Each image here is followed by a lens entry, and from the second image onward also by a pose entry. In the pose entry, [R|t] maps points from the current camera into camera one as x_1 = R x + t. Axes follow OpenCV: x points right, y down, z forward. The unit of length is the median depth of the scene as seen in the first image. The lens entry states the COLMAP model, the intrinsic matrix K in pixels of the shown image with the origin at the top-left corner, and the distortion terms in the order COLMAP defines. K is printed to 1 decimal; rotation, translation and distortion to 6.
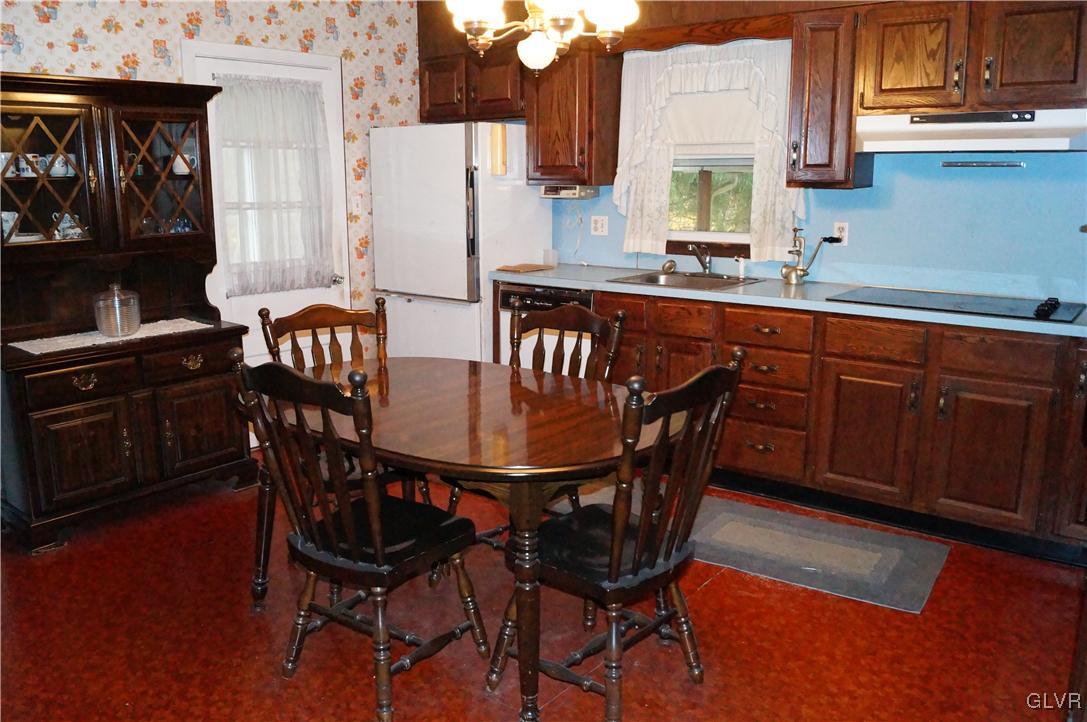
lens RADIAL K [[928.4, 0, 543.5], [0, 928.4, 361.0], [0, 0, 1]] dist [0.007274, 0.011177]
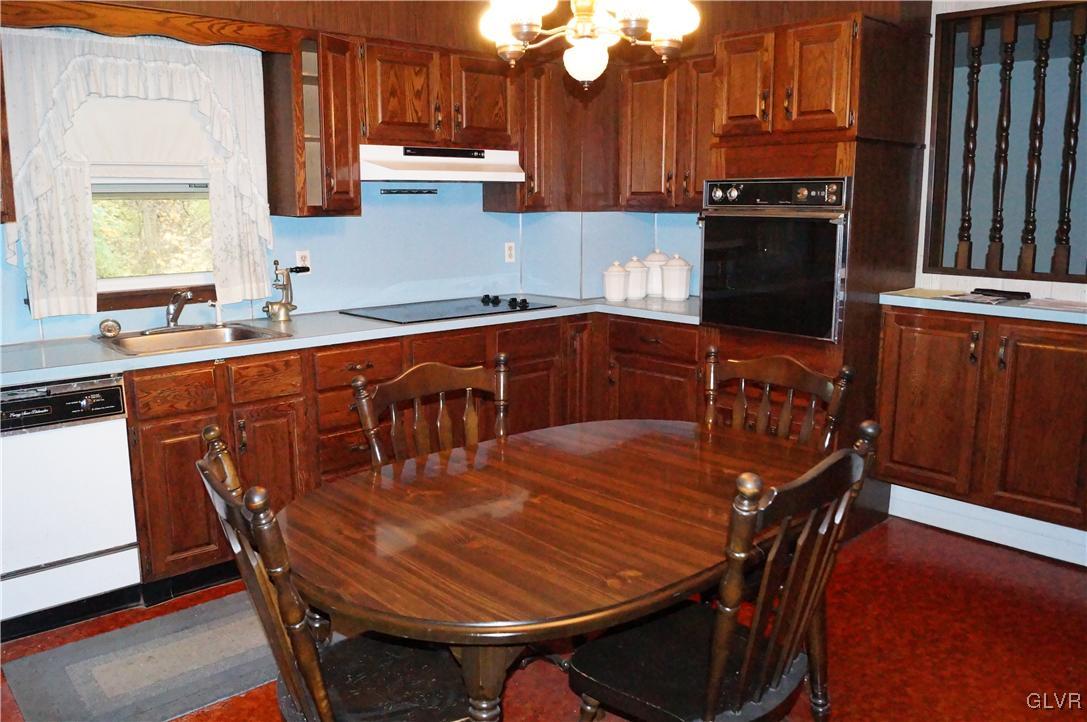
lens RADIAL K [[890.1, 0, 543.5], [0, 890.1, 361.0], [0, 0, 1]] dist [-0.004895, -0.001675]
pose [[0.166921, -0.181039, 0.969207, -0.602185], [0.201947, 0.968436, 0.146115, -0.132661], [-0.965067, 0.171339, 0.198212, 0.640866]]
